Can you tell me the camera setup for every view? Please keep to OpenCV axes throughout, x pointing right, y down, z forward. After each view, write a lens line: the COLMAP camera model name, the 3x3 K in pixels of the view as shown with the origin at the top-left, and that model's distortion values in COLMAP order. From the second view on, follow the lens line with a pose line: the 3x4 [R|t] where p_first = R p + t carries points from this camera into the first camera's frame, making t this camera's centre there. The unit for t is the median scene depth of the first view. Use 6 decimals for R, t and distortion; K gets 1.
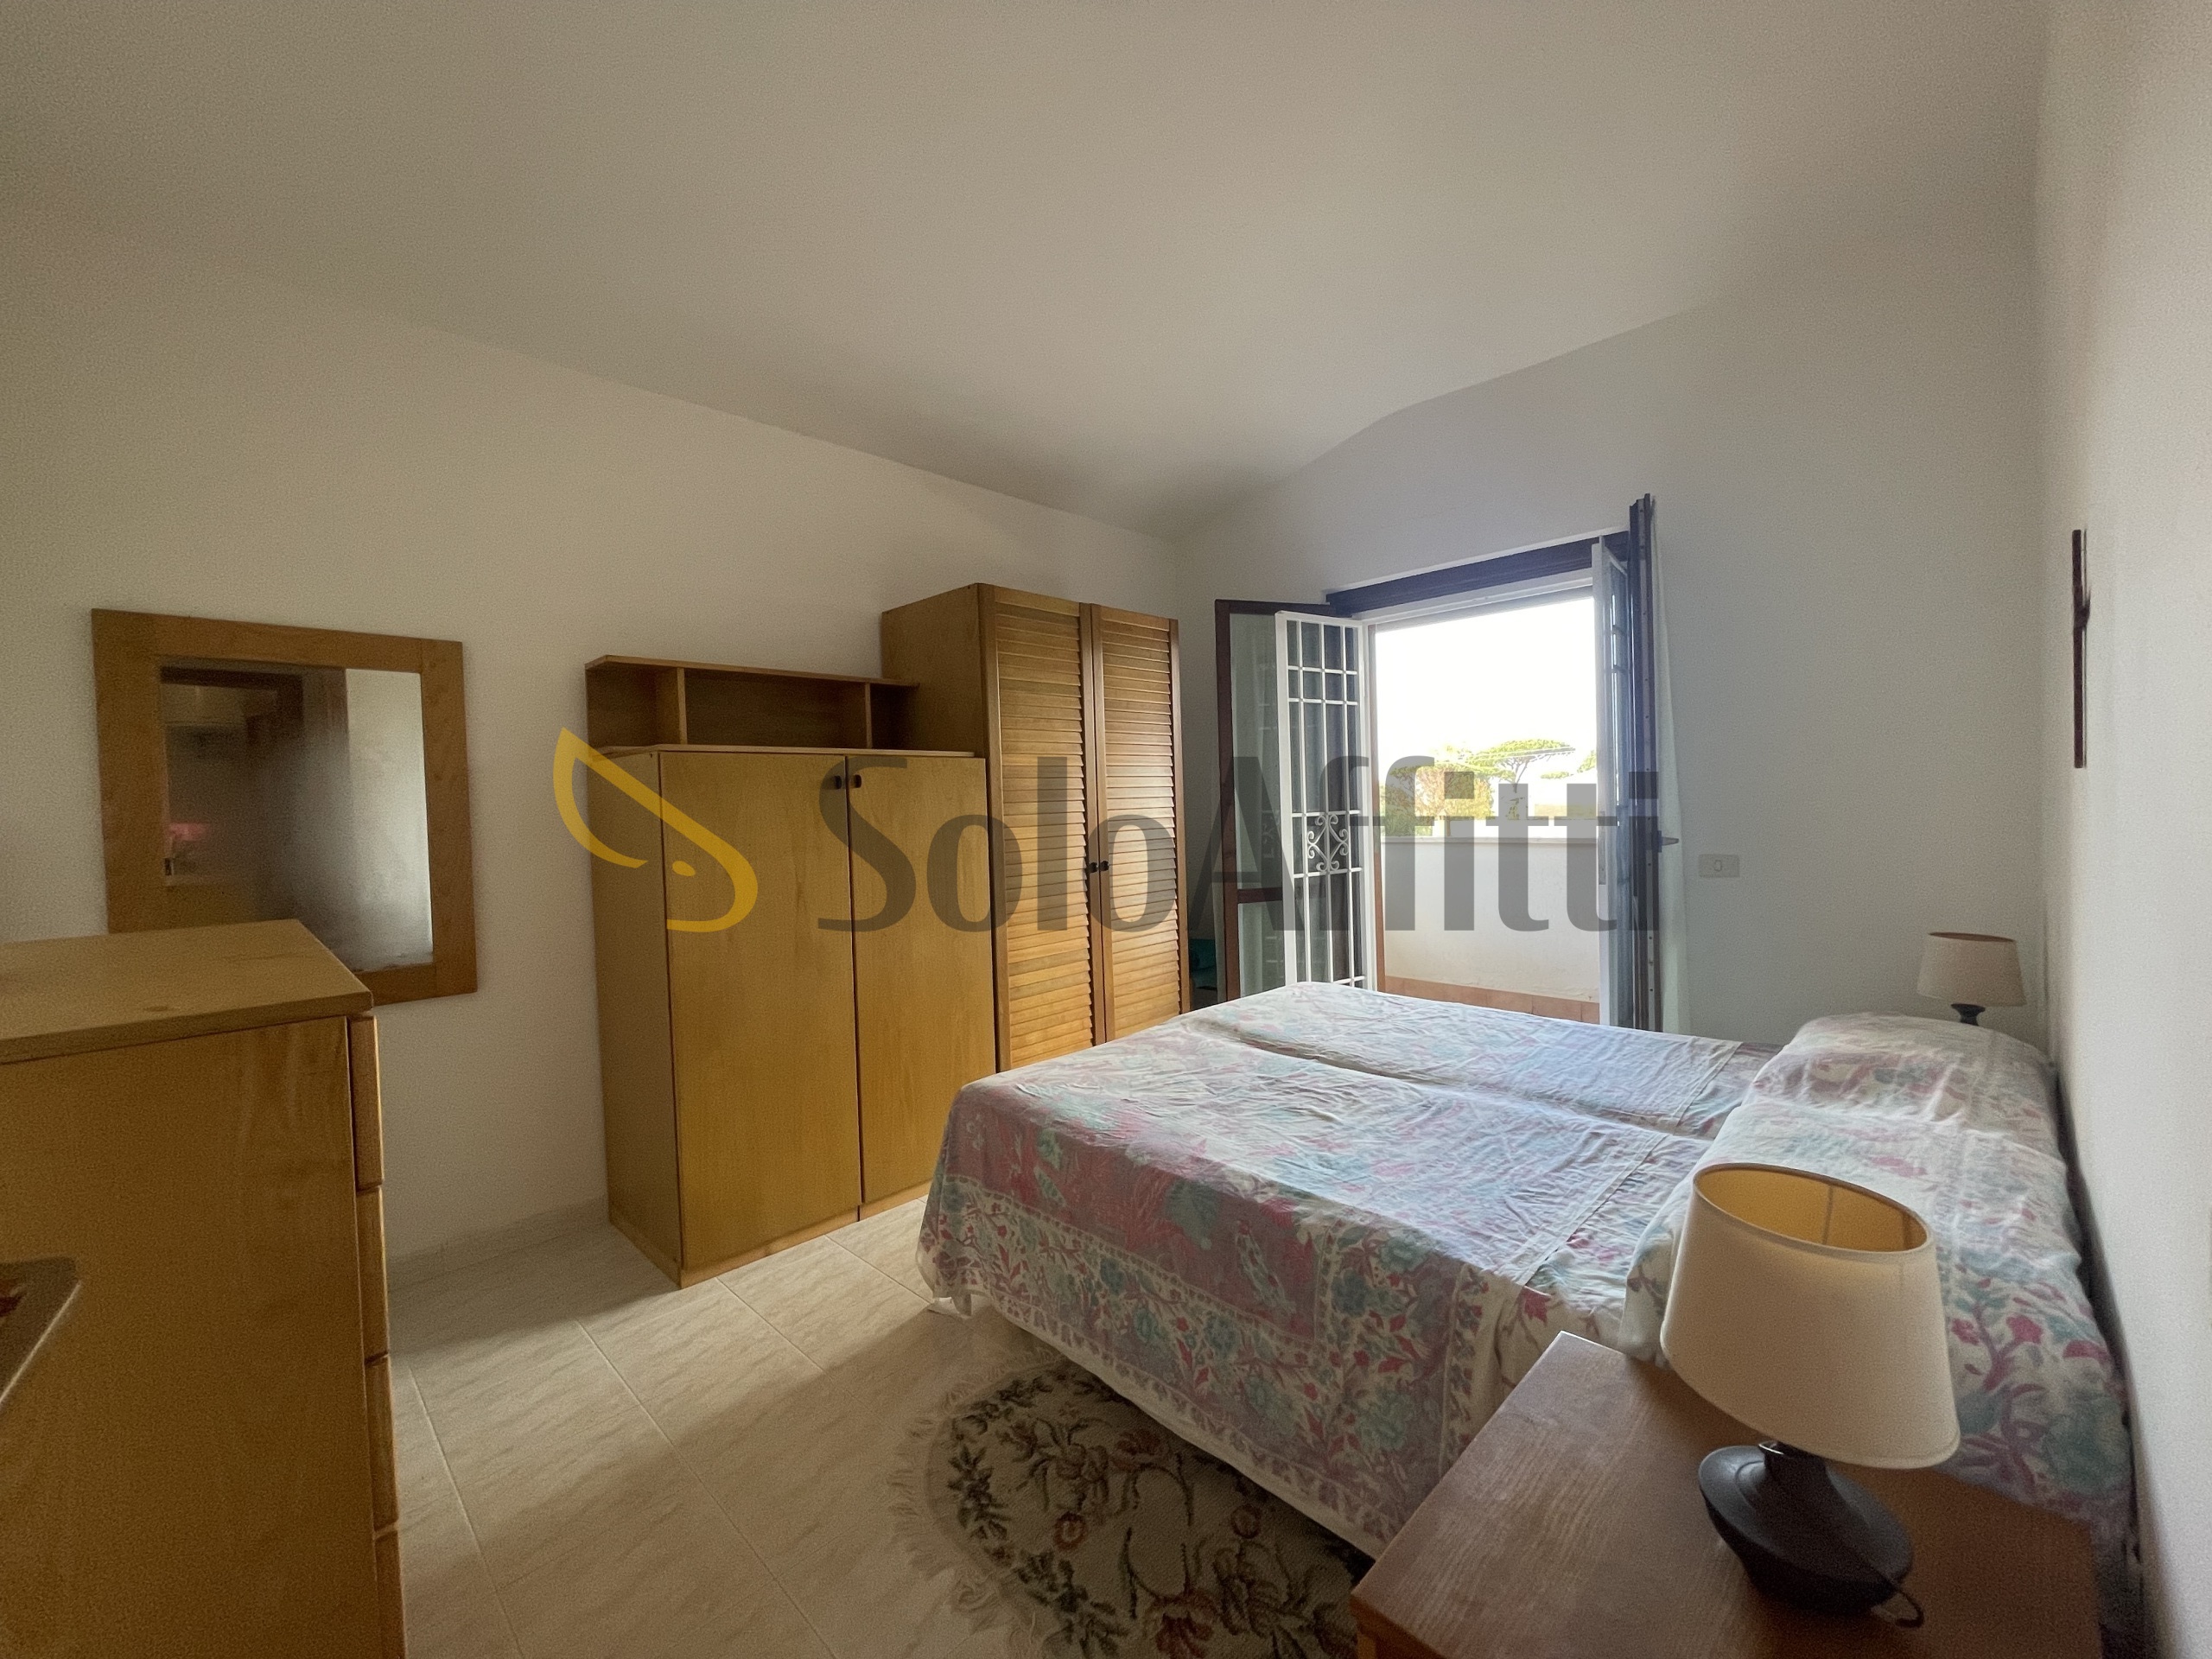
lens RADIAL K [[890.8, 0, 1111.9], [0, 890.8, 828.5], [0, 0, 1]] dist [-0.000473, -0.000630]
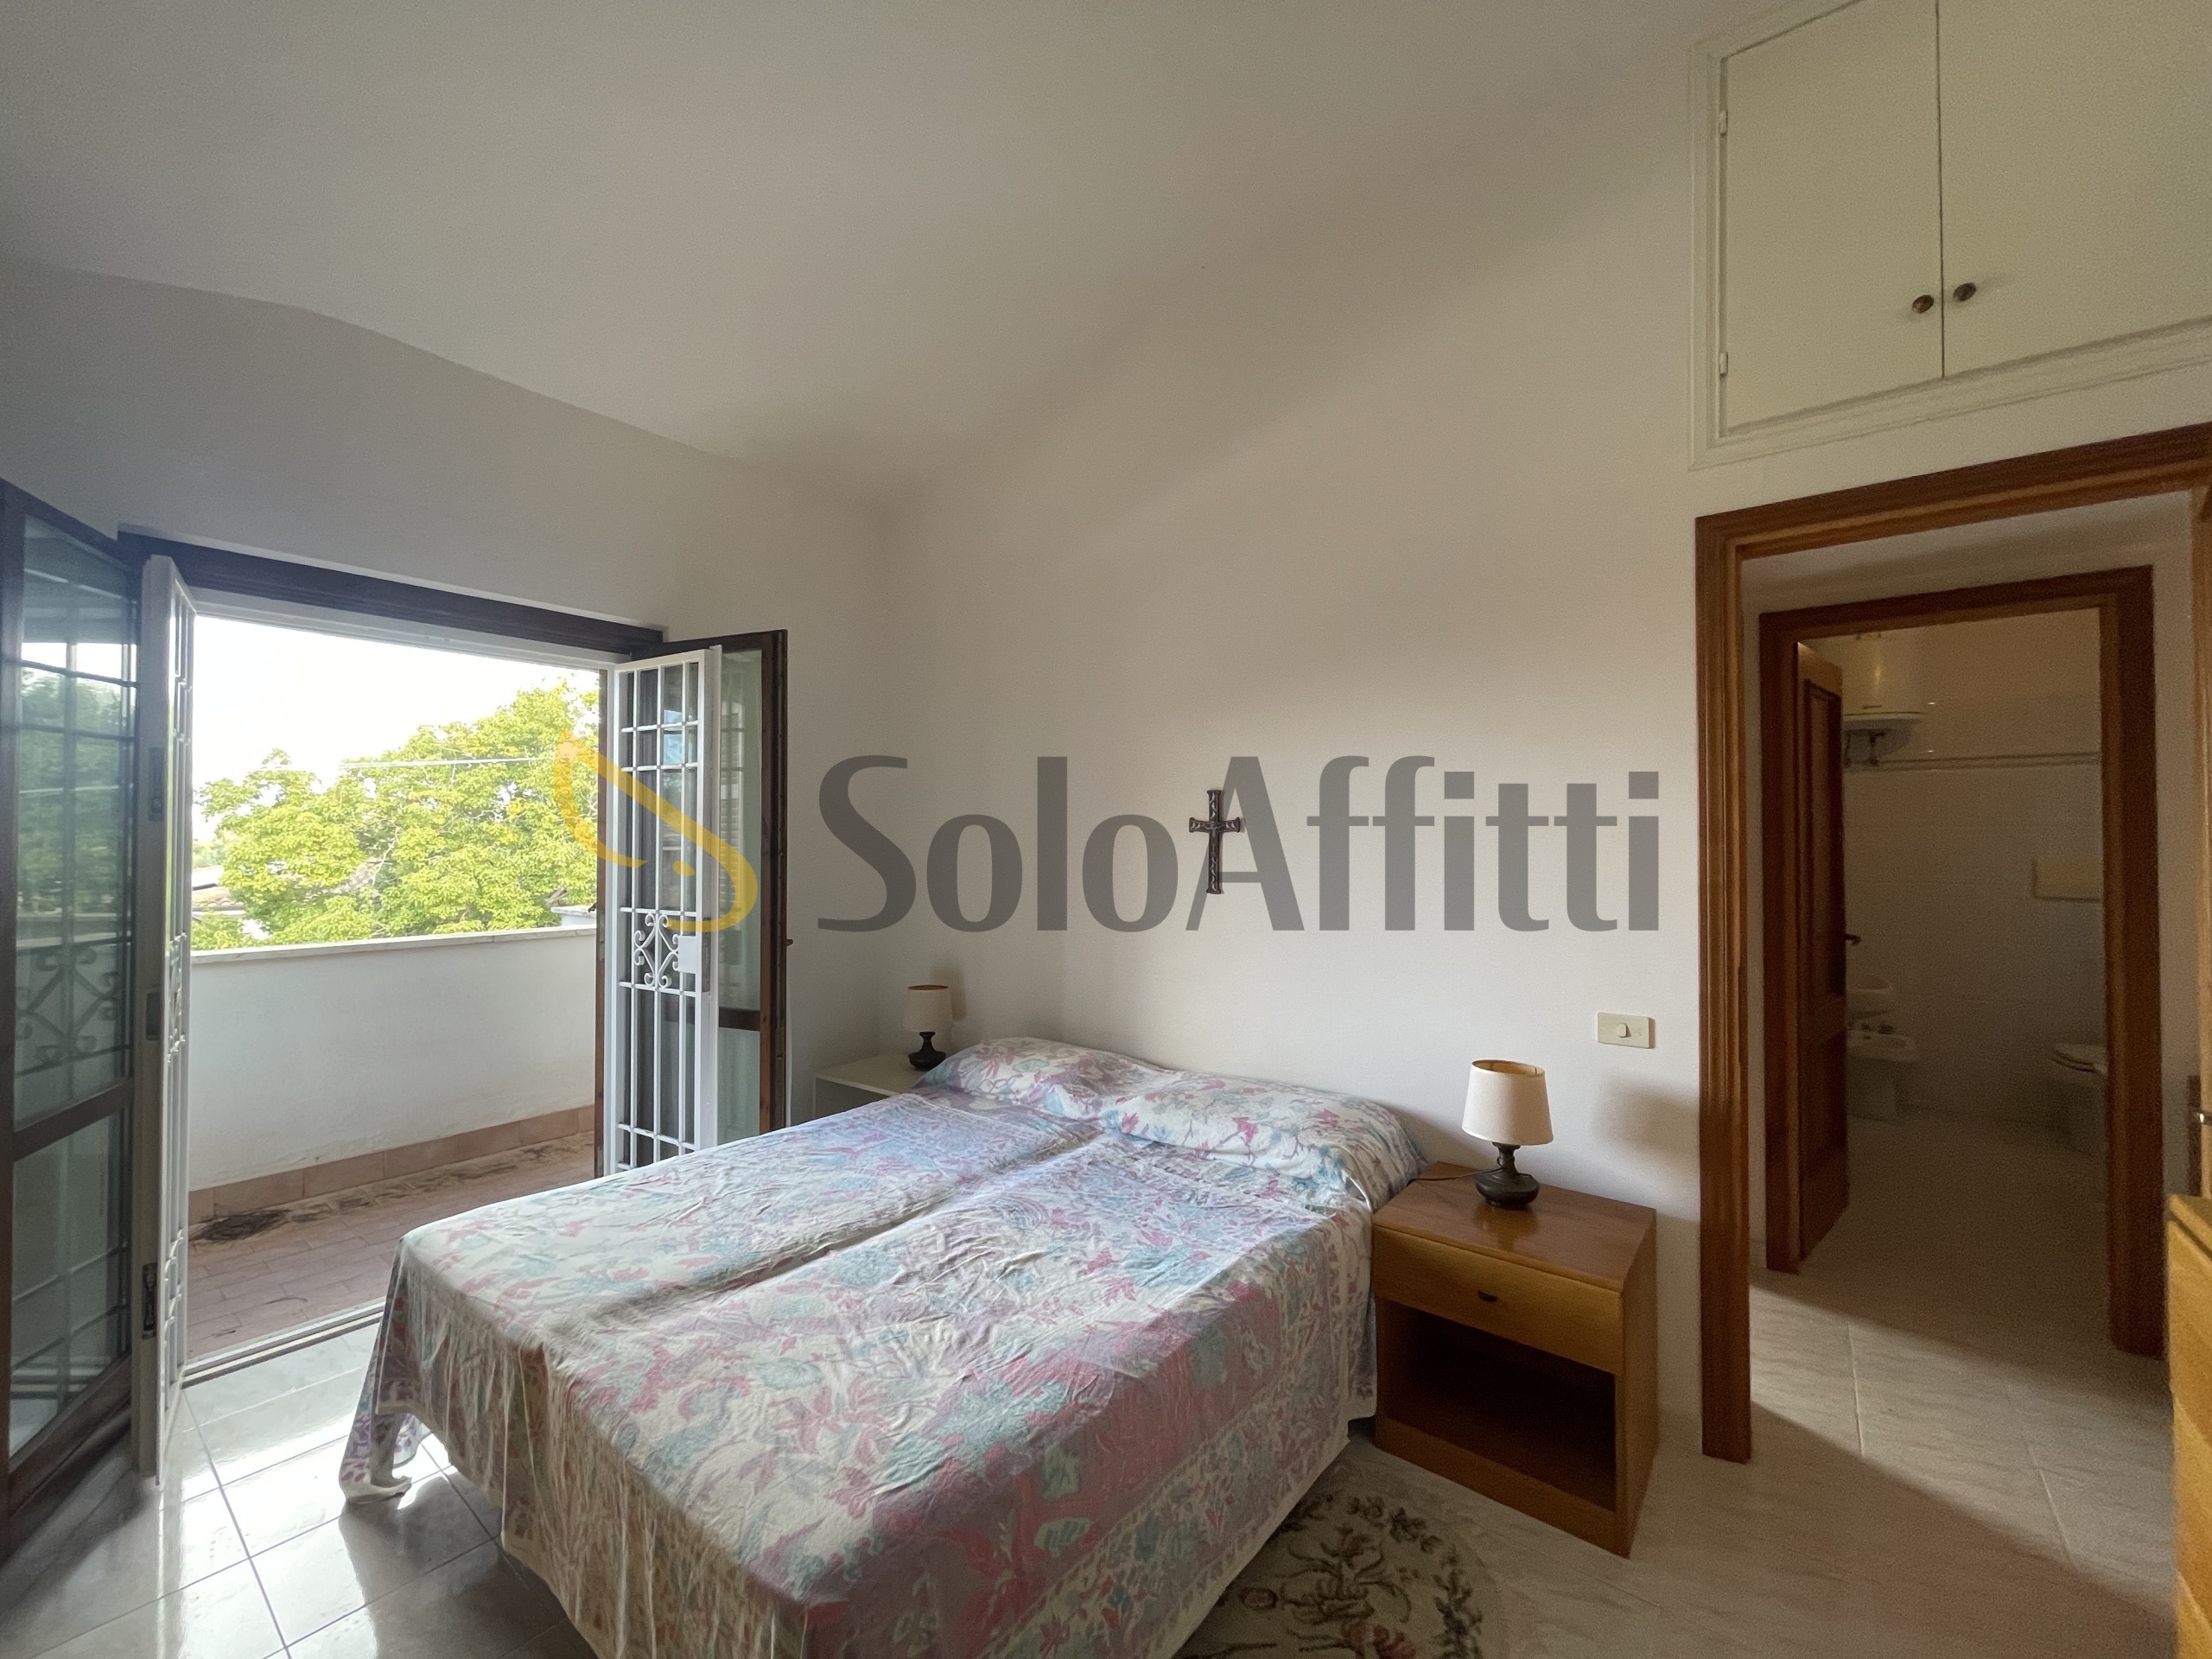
lens RADIAL K [[958.1, 0, 1031.2], [0, 958.1, 816.6], [0, 0, 1]] dist [-0.000393, 0.000270]
pose [[-0.107040, 0.045734, 0.993202, -0.826180], [0.032036, 0.998581, -0.042530, -0.114135], [-0.993739, 0.027266, -0.108353, 1.099781]]
